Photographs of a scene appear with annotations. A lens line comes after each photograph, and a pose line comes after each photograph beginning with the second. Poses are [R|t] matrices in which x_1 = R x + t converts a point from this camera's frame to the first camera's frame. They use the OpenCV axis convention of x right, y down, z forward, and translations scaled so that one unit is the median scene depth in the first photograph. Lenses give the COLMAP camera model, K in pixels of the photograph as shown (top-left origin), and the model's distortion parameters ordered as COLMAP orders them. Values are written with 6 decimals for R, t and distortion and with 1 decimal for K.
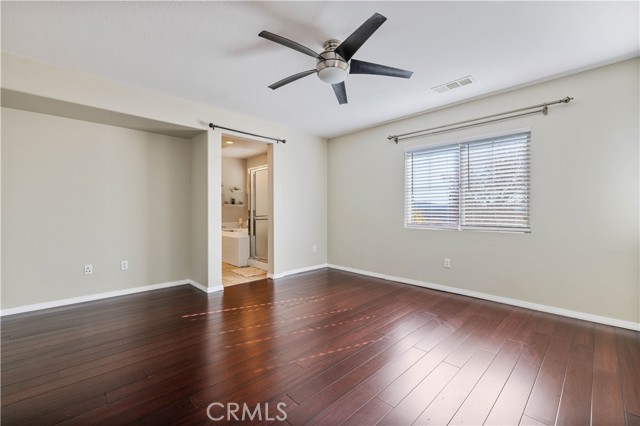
lens RADIAL K [[274.6, 0, 320.9], [0, 274.6, 212.7], [0, 0, 1]] dist [0.003802, 0.001855]
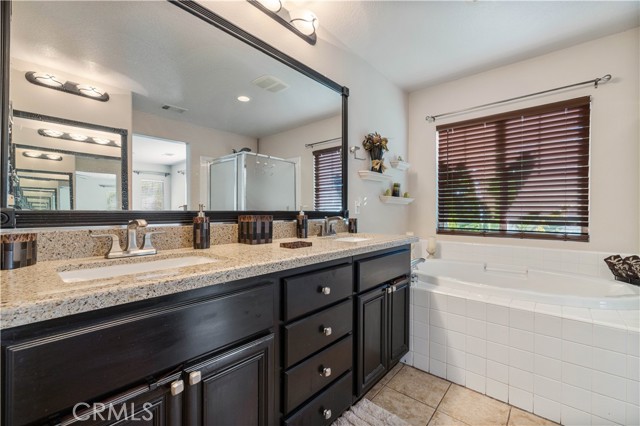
lens RADIAL K [[274.6, 0, 315.3], [0, 274.6, 214.8], [0, 0, 1]] dist [0.003802, 0.001855]
pose [[0.997938, 0.003017, 0.064119, -0.459275], [-0.003176, 0.999992, 0.002383, -0.005539], [-0.064111, -0.002582, 0.997939, 0.601189]]
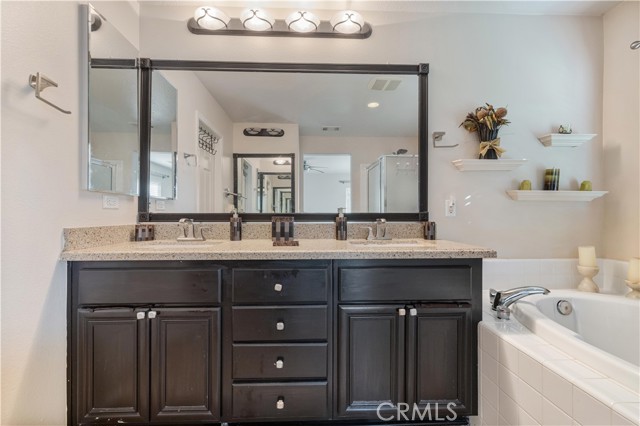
lens RADIAL K [[274.6, 0, 314.4], [0, 274.6, 213.6], [0, 0, 1]] dist [0.003802, 0.001855]
pose [[0.733386, 0.001535, -0.679811, -0.302890], [-0.007055, 0.999961, -0.005353, -0.006154], [0.679776, 0.008722, 0.733368, 0.651997]]
